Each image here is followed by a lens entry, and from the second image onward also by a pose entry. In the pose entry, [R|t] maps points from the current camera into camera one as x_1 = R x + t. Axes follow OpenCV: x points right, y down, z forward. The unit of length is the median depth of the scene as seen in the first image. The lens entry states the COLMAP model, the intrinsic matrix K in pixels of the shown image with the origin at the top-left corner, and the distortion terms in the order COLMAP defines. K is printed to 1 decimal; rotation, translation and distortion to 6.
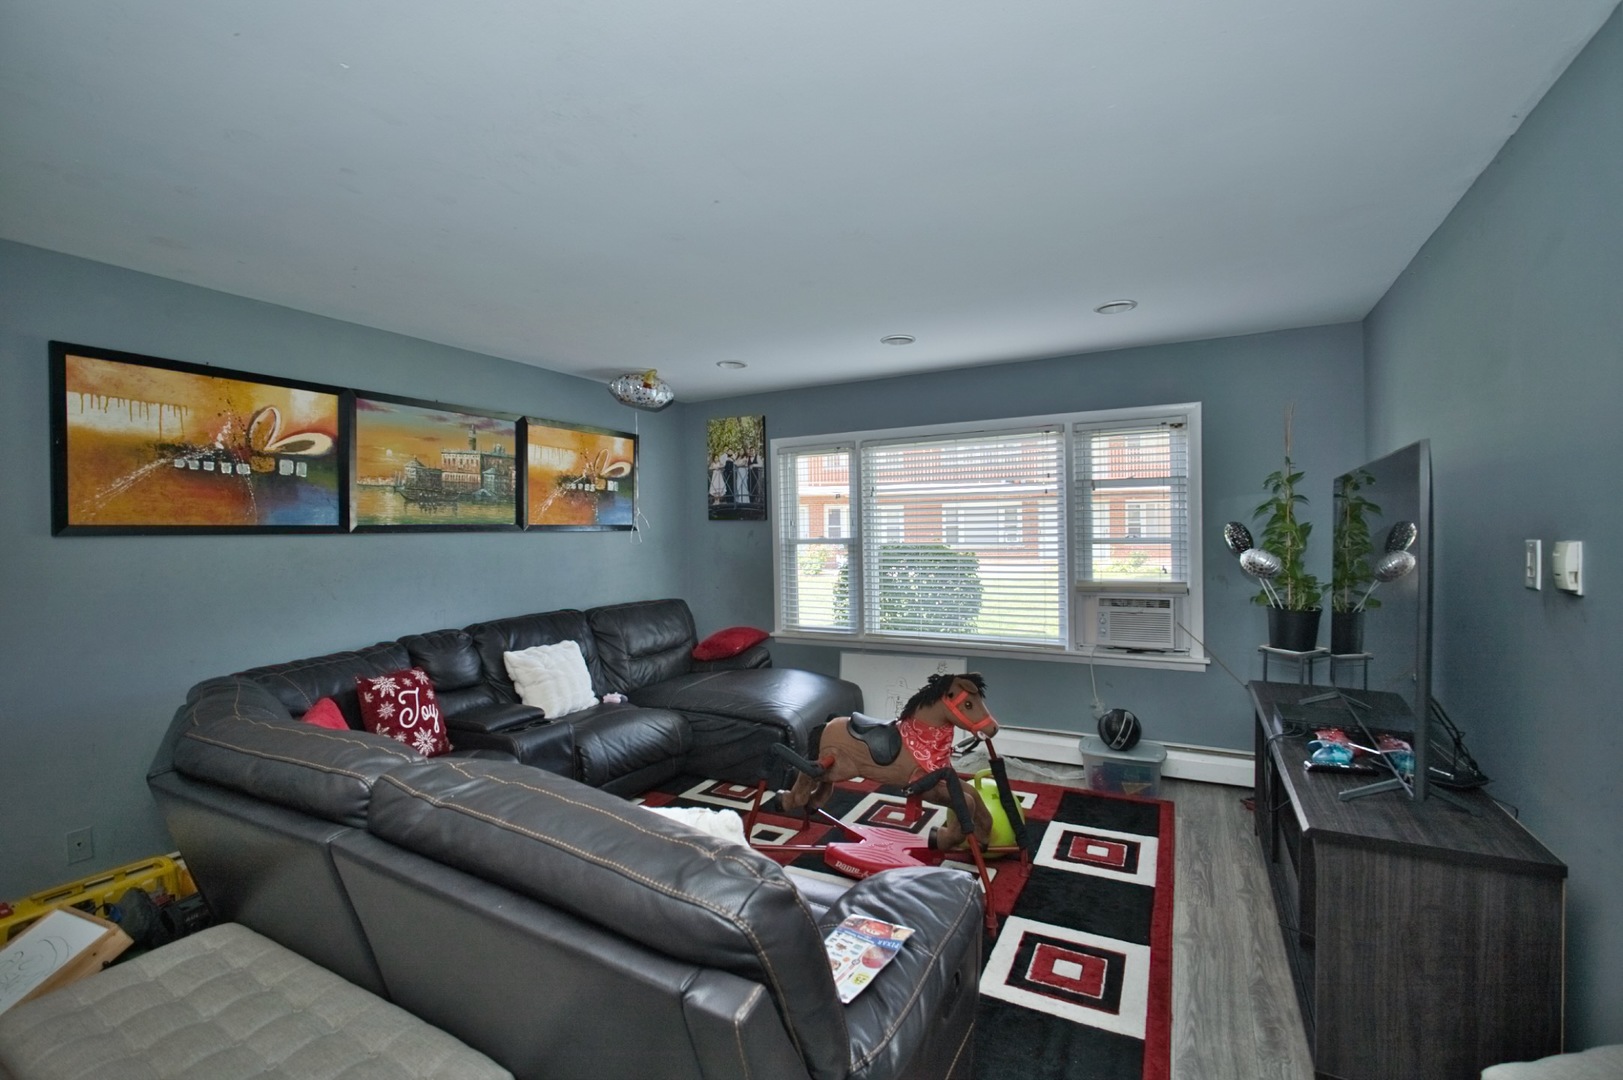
lens RADIAL K [[704.8, 0, 809.7], [0, 704.8, 540.8], [0, 0, 1]] dist [-0.023801, 0.006887]
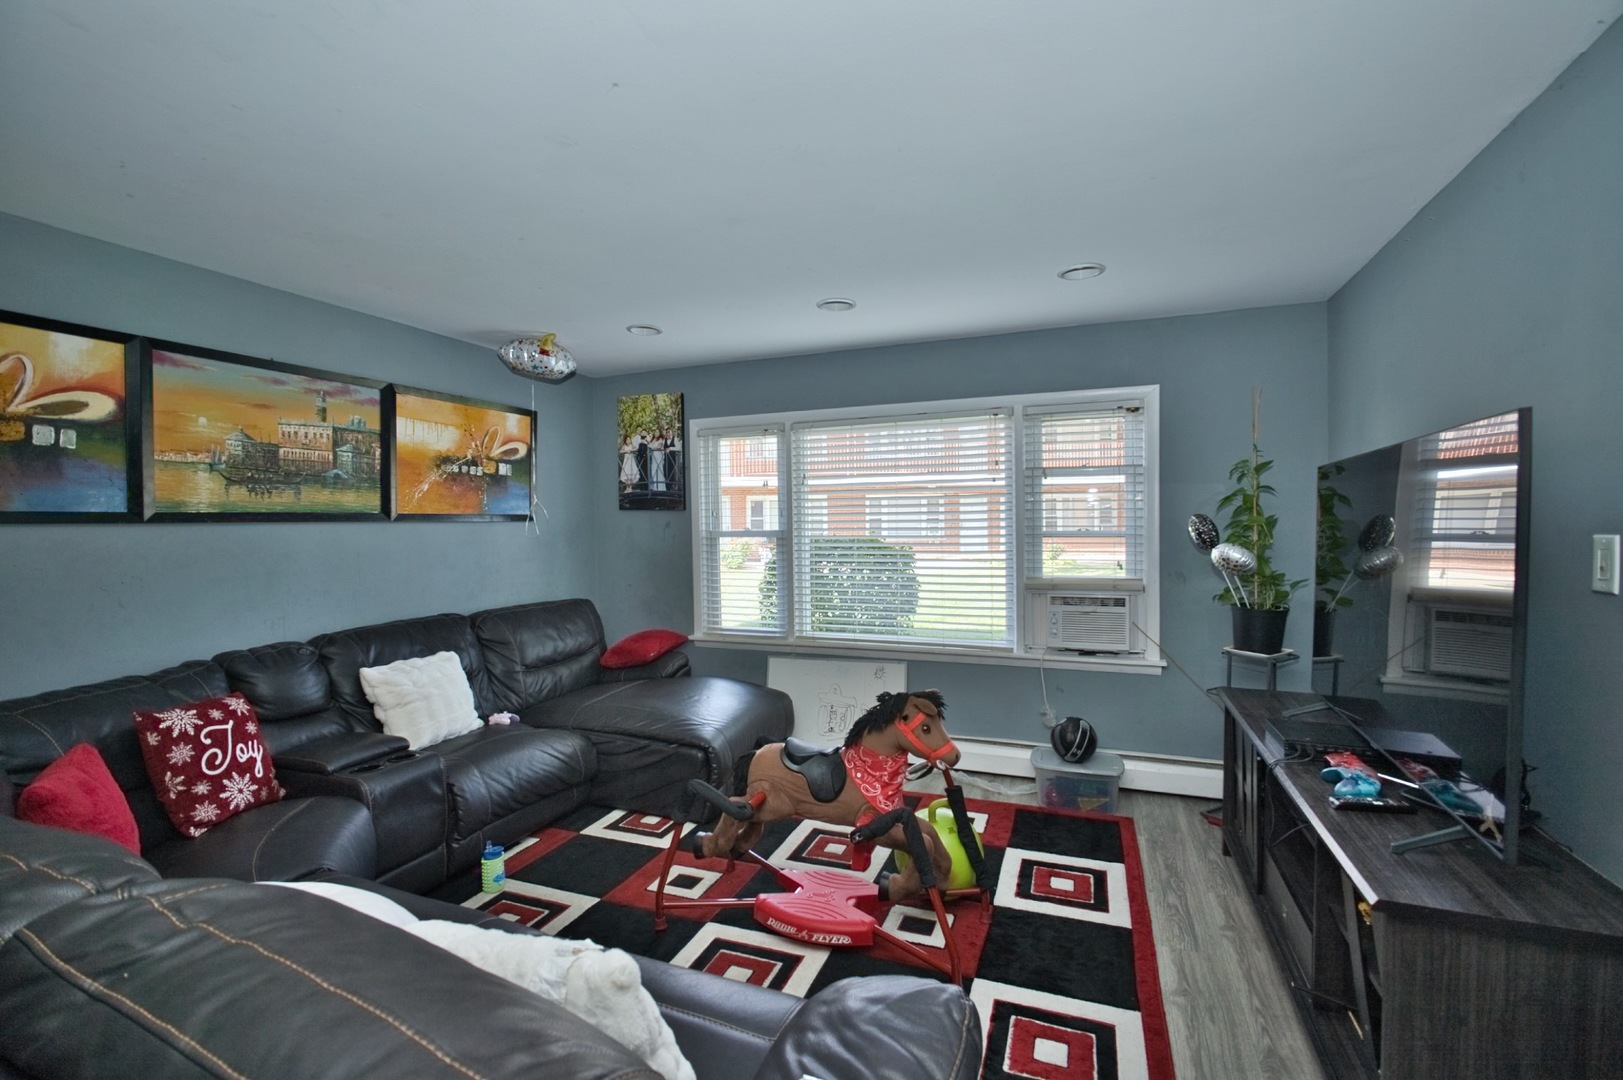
lens RADIAL K [[704.8, 0, 809.7], [0, 704.8, 540.8], [0, 0, 1]] dist [-0.023801, 0.006887]
pose [[0.993818, 0.001120, 0.111019, -0.004817], [-0.002322, 0.999940, 0.010704, -0.000442], [-0.111001, -0.010896, 0.993761, 0.139704]]
